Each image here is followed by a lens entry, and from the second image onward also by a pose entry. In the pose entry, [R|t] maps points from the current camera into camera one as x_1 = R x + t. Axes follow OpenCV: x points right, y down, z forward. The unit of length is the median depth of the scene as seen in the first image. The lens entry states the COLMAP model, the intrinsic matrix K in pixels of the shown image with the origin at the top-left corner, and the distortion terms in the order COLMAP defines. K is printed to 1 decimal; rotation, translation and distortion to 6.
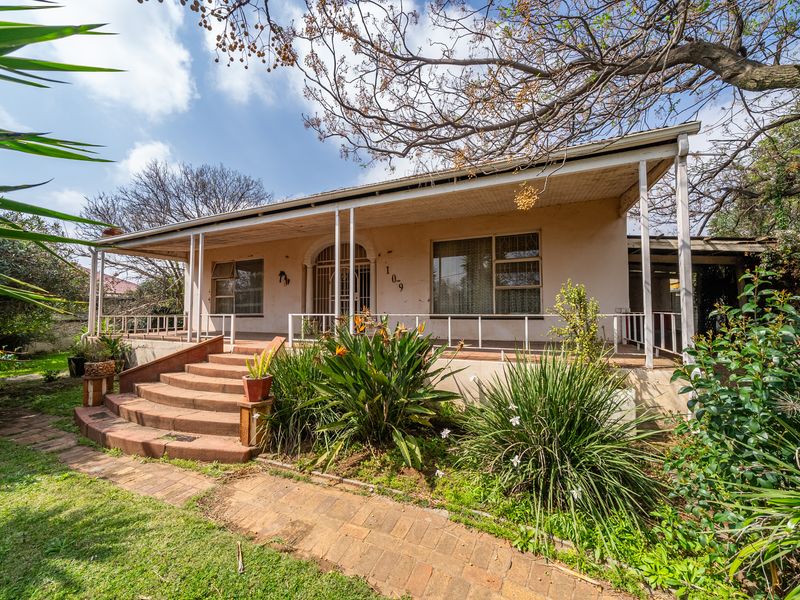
lens RADIAL K [[308.8, 0, 400.0], [0, 308.8, 300.0], [0, 0, 1]] dist [-0.007755, -0.000407]
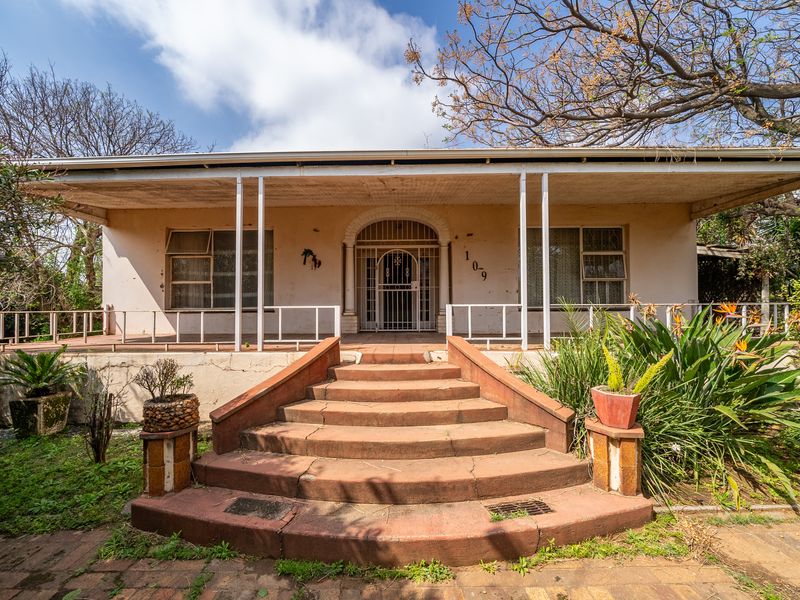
lens RADIAL K [[309.9, 0, 401.2], [0, 309.9, 308.3], [0, 0, 1]] dist [-0.002641, -0.000411]
pose [[0.921015, -0.004787, 0.389497, -0.665182], [-0.012927, 0.998998, 0.042846, 0.019242], [-0.389311, -0.044497, 0.920031, 0.314266]]
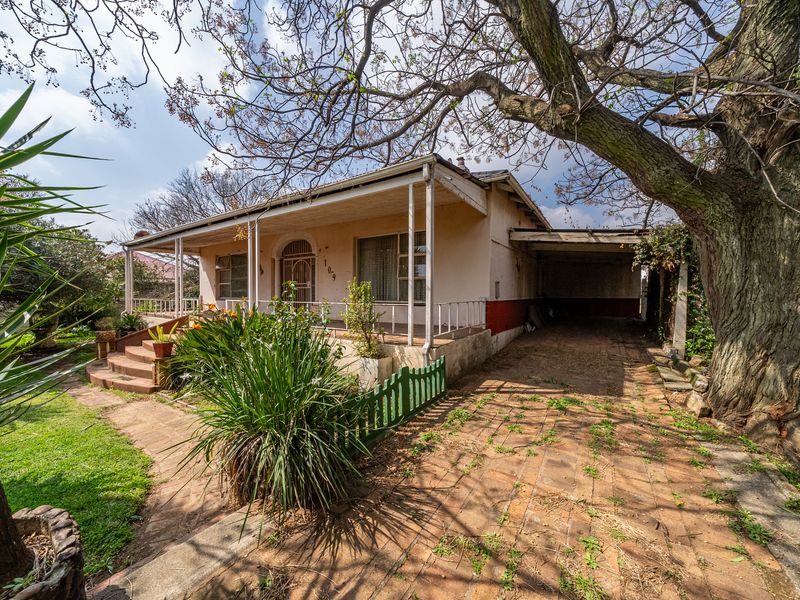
lens RADIAL K [[308.8, 0, 400.0], [0, 308.8, 300.0], [0, 0, 1]] dist [-0.007755, -0.000407]
pose [[0.985781, 0.009064, -0.167790, 0.538795], [-0.000036, 0.998555, 0.053736, -0.021391], [0.168034, -0.052966, 0.984357, -0.166353]]
